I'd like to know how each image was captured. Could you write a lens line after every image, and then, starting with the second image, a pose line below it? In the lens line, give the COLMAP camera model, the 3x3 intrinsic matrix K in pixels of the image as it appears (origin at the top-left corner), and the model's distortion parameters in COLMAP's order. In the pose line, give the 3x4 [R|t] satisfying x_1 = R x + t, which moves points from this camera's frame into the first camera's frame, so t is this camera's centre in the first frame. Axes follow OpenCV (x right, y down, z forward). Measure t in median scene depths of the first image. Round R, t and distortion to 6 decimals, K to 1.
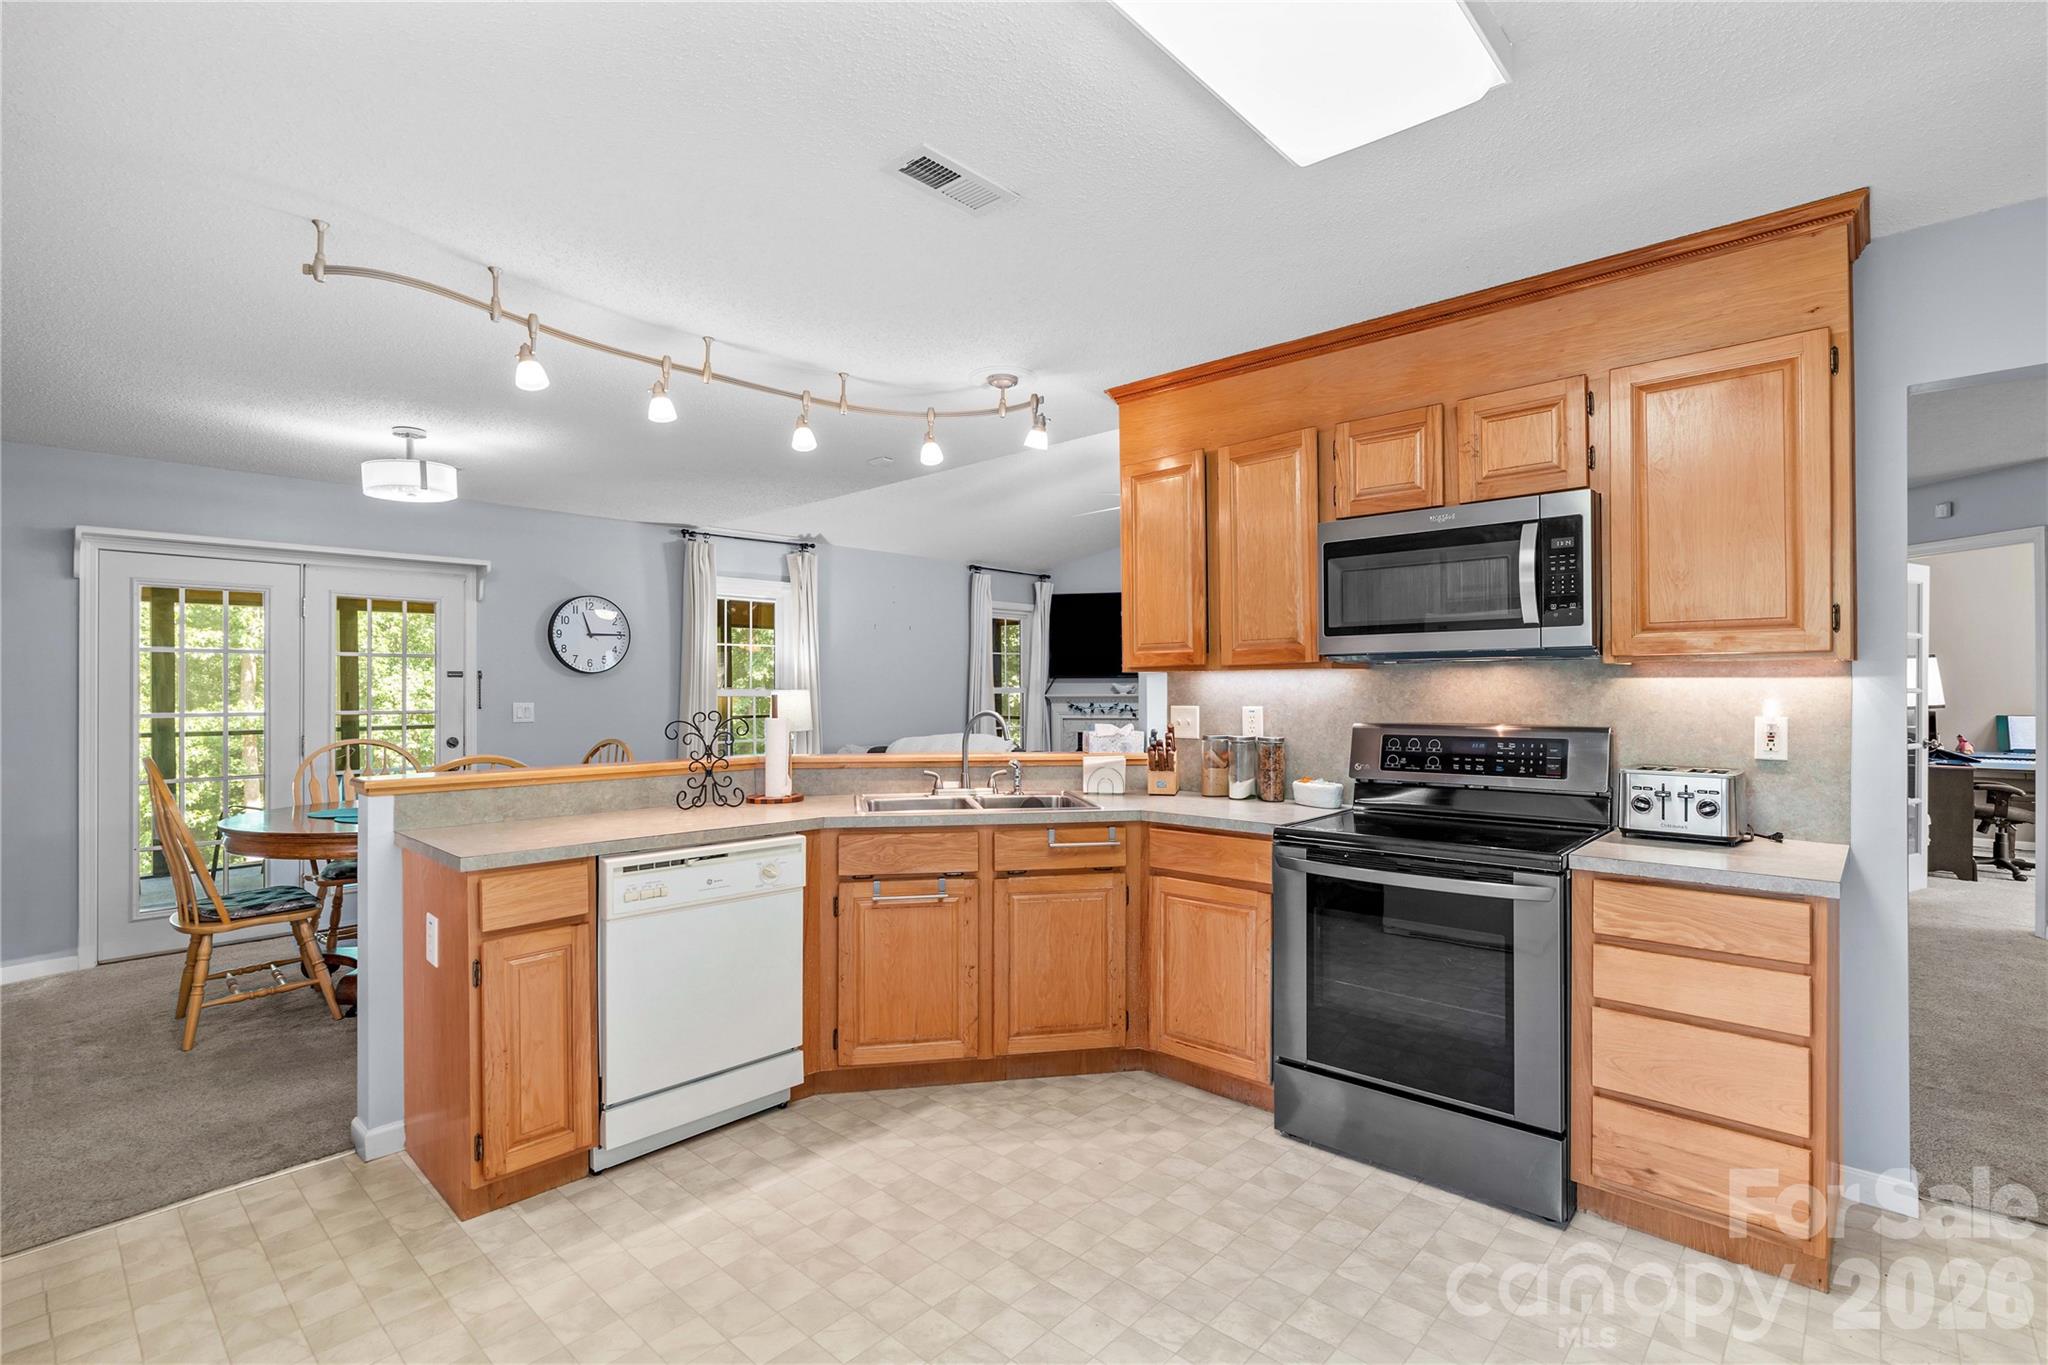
lens RADIAL K [[952.5, 0, 1020.9], [0, 952.5, 681.5], [0, 0, 1]] dist [-0.010399, 0.003334]
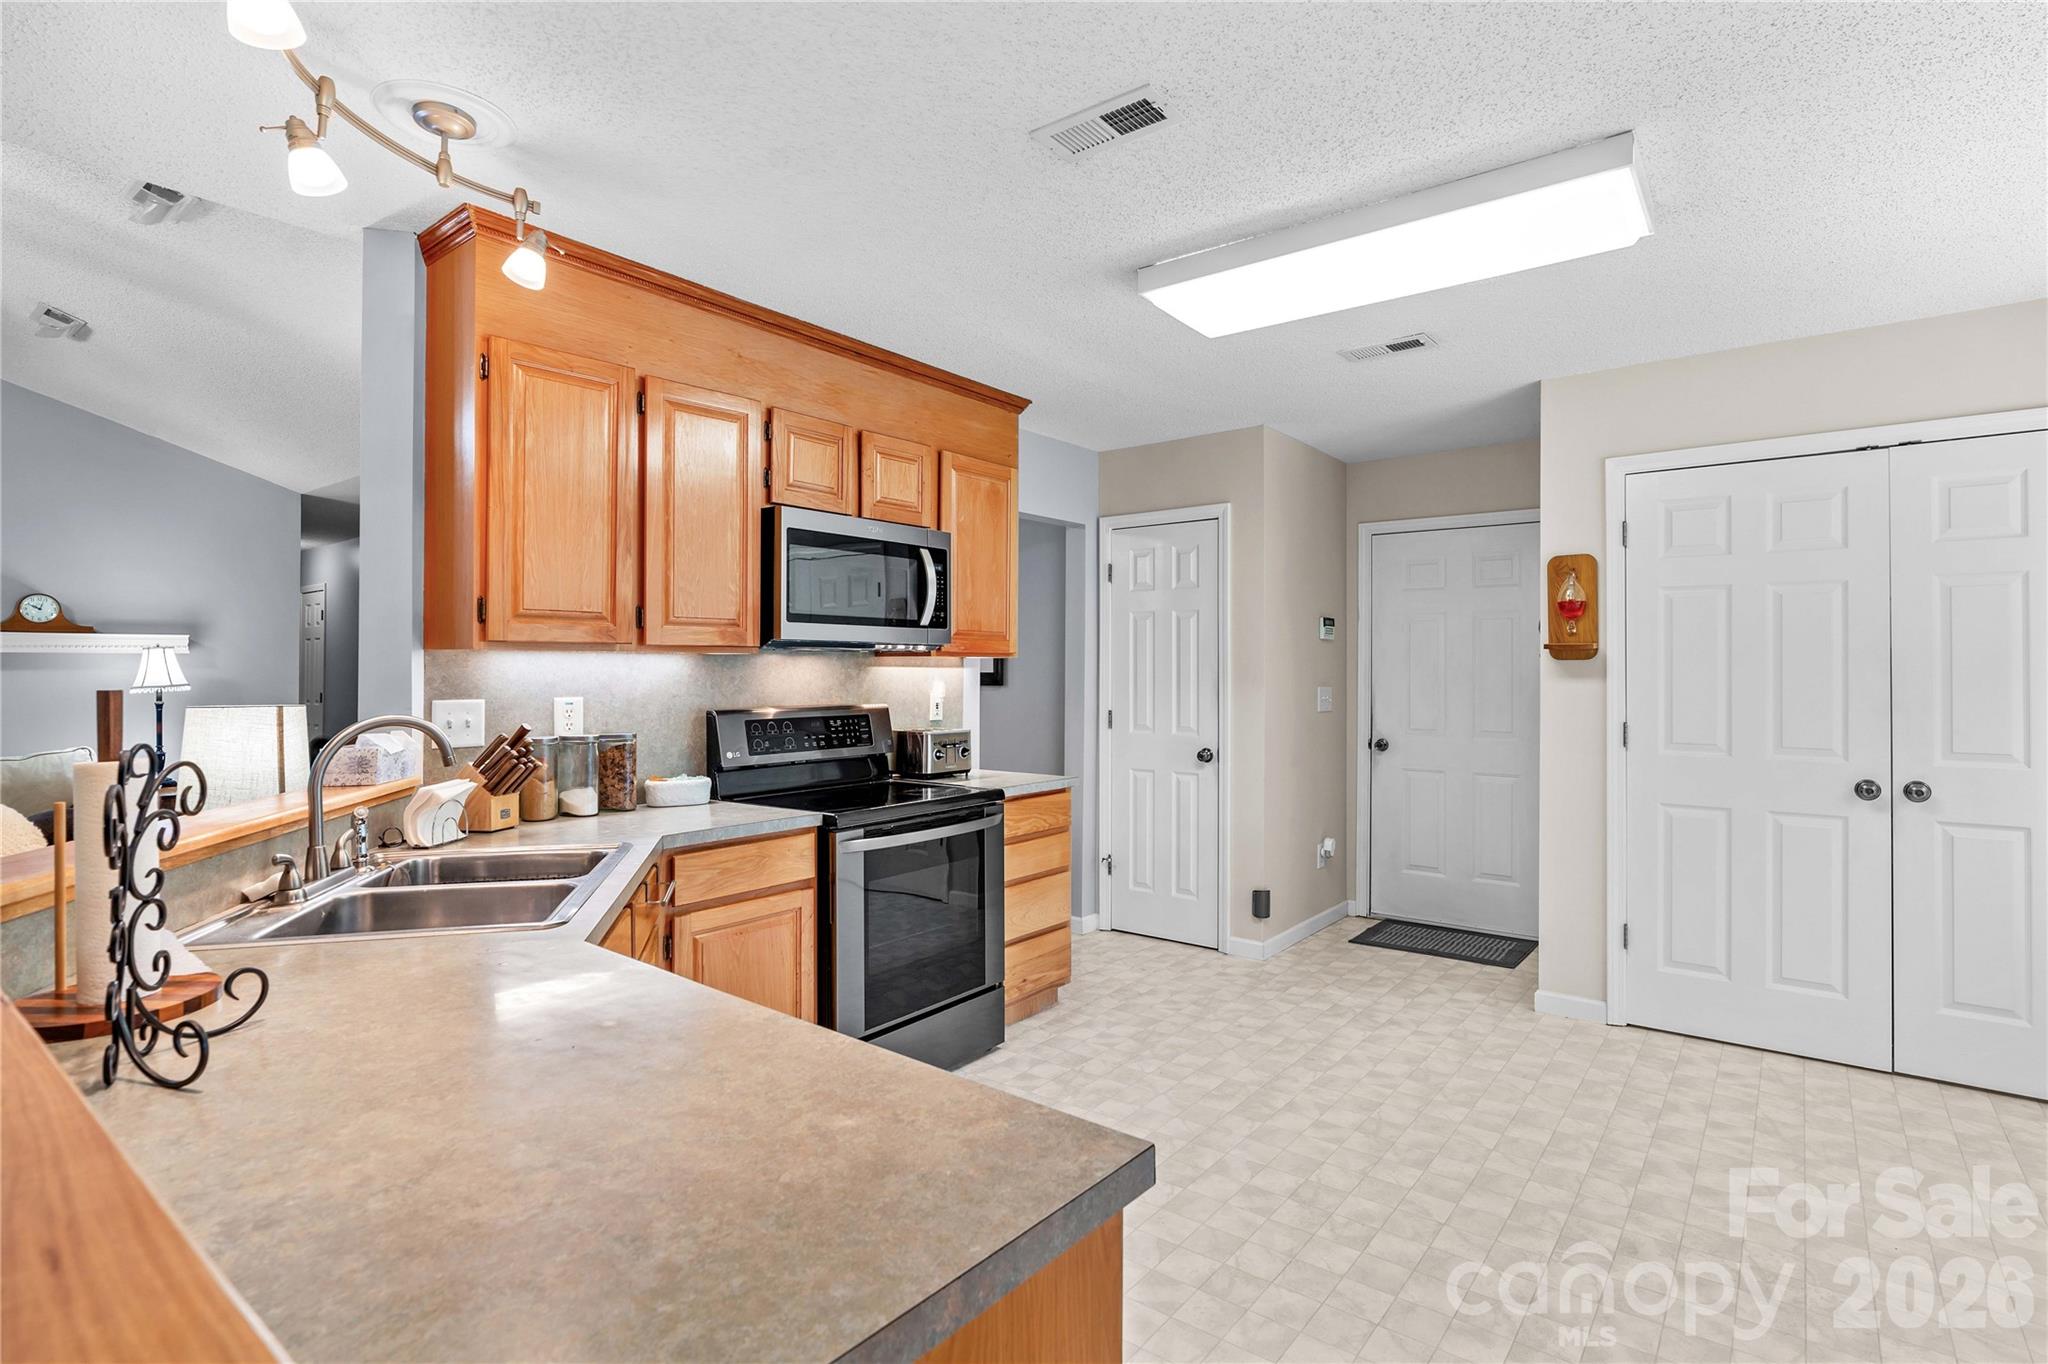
lens RADIAL K [[988.2, 0, 1044.4], [0, 988.2, 676.1], [0, 0, 1]] dist [-0.003232, -0.000024]
pose [[-0.093099, 0.001500, 0.995656, -0.639391], [-0.006197, 0.999979, -0.002086, 0.007671], [-0.995638, -0.006364, -0.093088, 0.699457]]
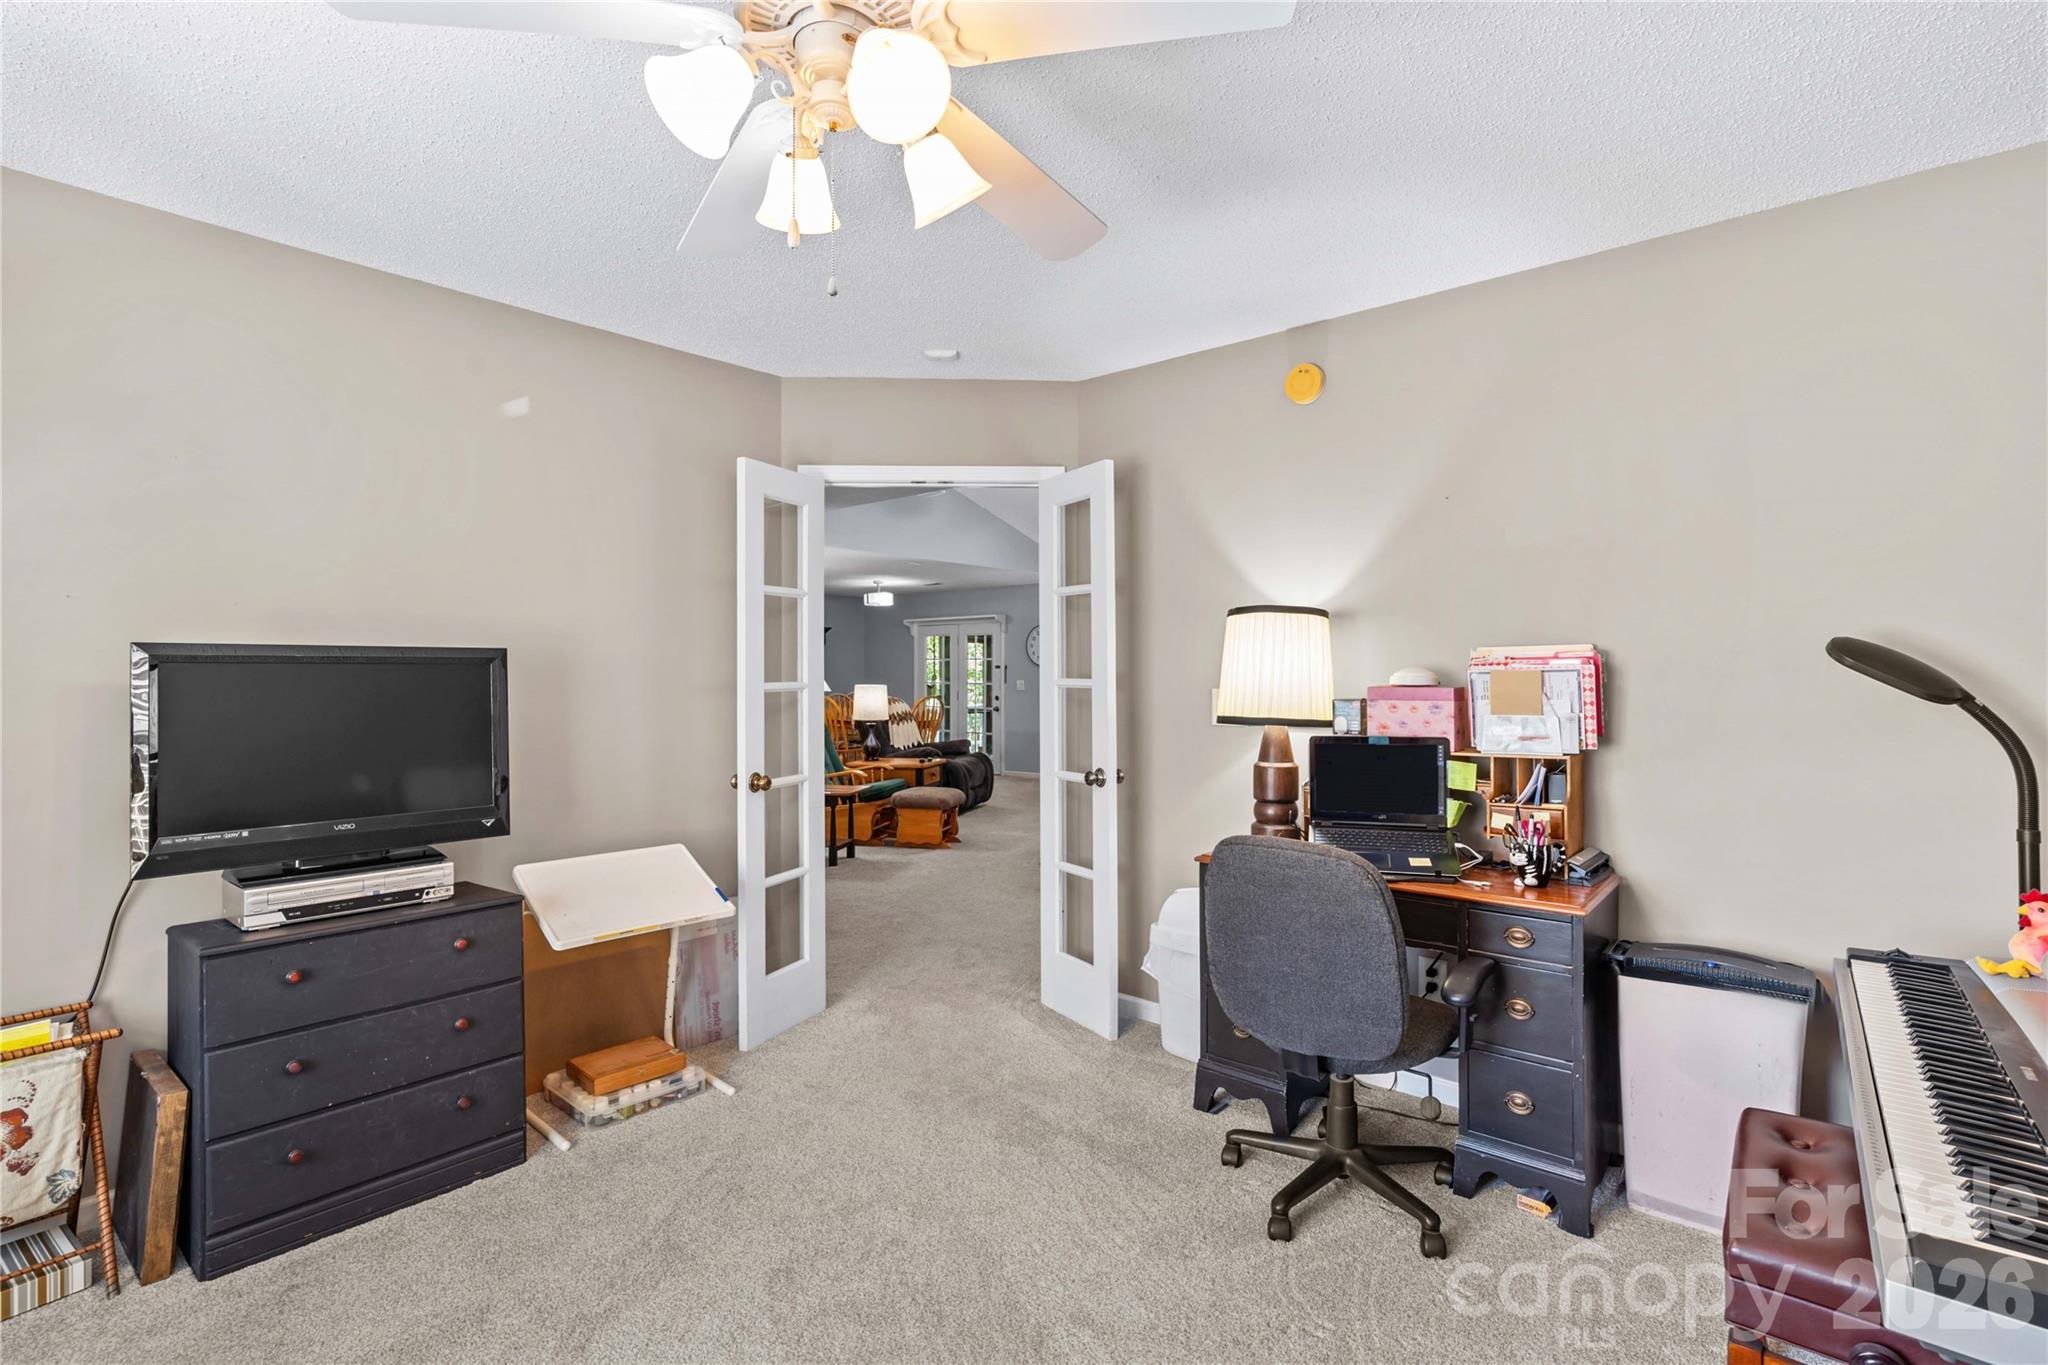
lens RADIAL K [[952.5, 0, 1022.5], [0, 952.5, 682.3], [0, 0, 1]] dist [-0.010399, 0.003334]
pose [[0.023096, 0.013428, -0.999643, 2.573239], [0.008102, 0.999874, 0.013618, -0.001735], [0.999700, -0.008413, 0.022984, 1.605481]]
